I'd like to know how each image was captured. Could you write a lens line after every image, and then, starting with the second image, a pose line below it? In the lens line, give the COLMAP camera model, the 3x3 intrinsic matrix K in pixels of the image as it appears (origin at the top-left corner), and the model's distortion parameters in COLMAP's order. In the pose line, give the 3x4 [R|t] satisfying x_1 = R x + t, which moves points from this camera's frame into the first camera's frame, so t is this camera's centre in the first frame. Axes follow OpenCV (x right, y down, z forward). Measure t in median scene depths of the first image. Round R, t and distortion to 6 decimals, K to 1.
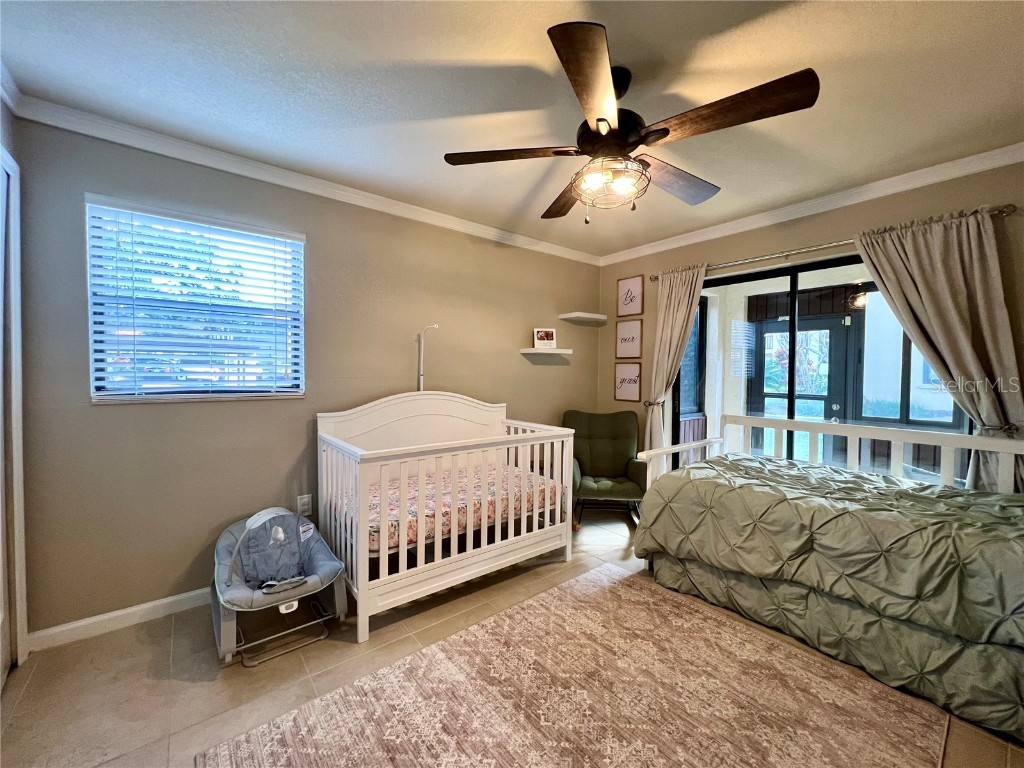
lens RADIAL K [[409.2, 0, 507.9], [0, 409.2, 381.0], [0, 0, 1]] dist [-0.004046, 0.000555]
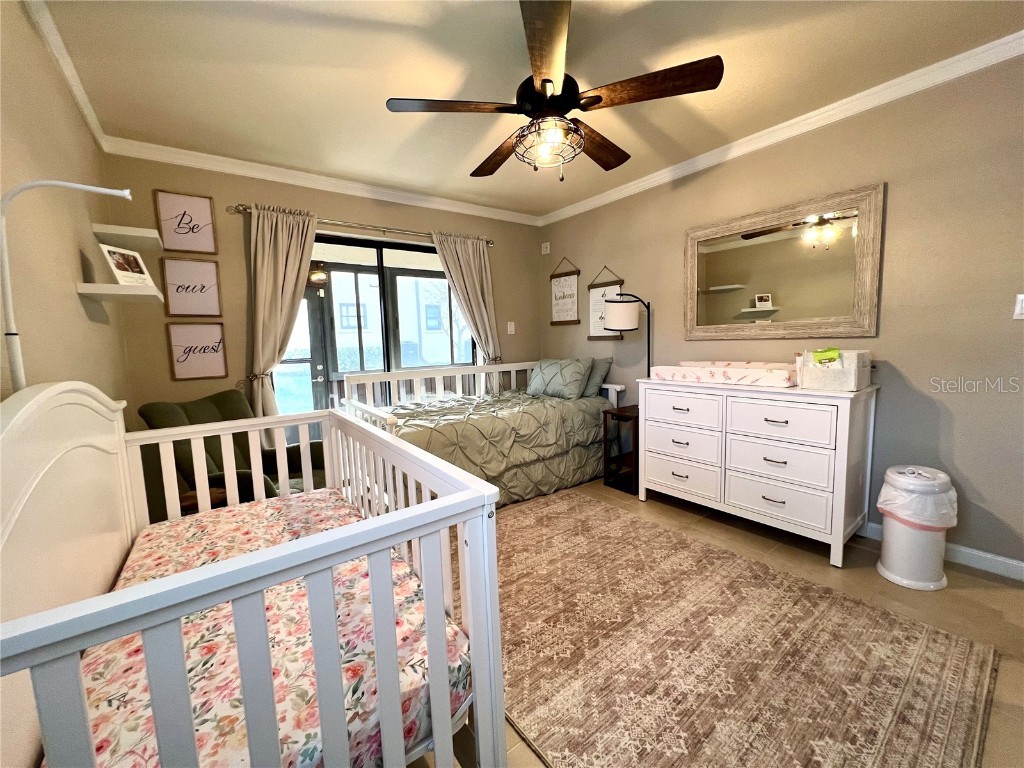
lens RADIAL K [[409.2, 0, 509.7], [0, 409.2, 381.2], [0, 0, 1]] dist [-0.004046, 0.000555]
pose [[0.031778, -0.111000, 0.993312, -0.908993], [0.054044, 0.992551, 0.109185, 0.013733], [-0.998033, 0.050213, 0.037540, 1.111877]]
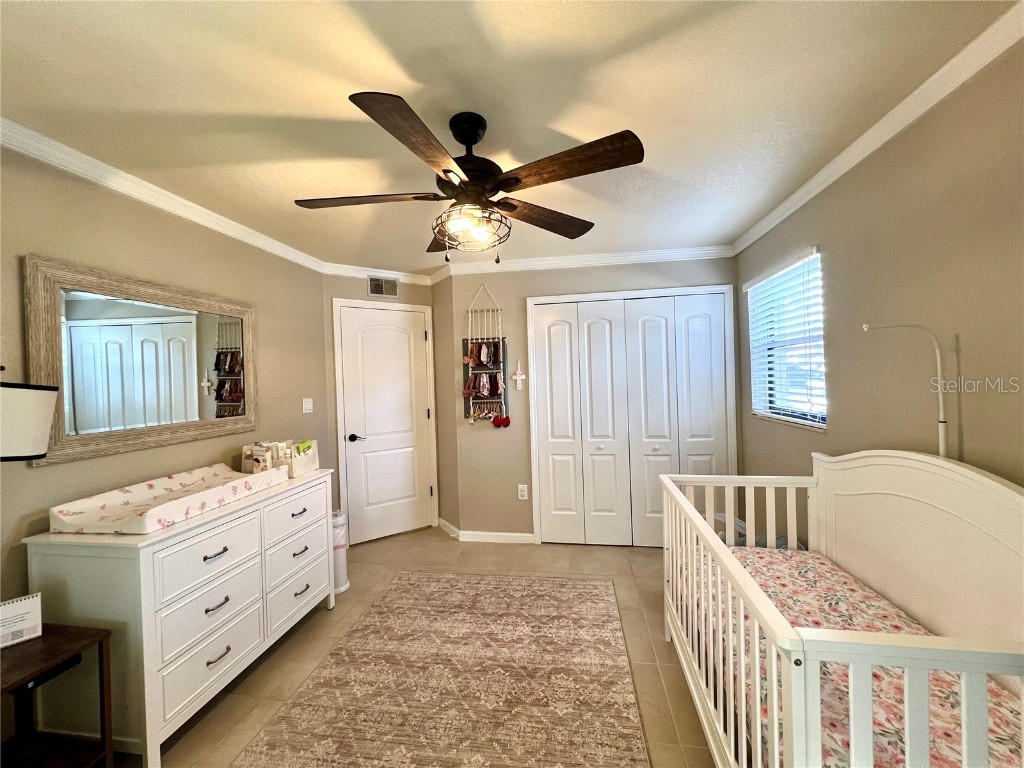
lens RADIAL K [[409.2, 0, 510.0], [0, 409.2, 385.4], [0, 0, 1]] dist [-0.004046, 0.000555]
pose [[-0.741959, 0.022937, -0.670052, 0.857182], [0.007195, 0.999629, 0.026252, -0.130971], [0.670406, 0.014657, -0.741849, 1.819641]]
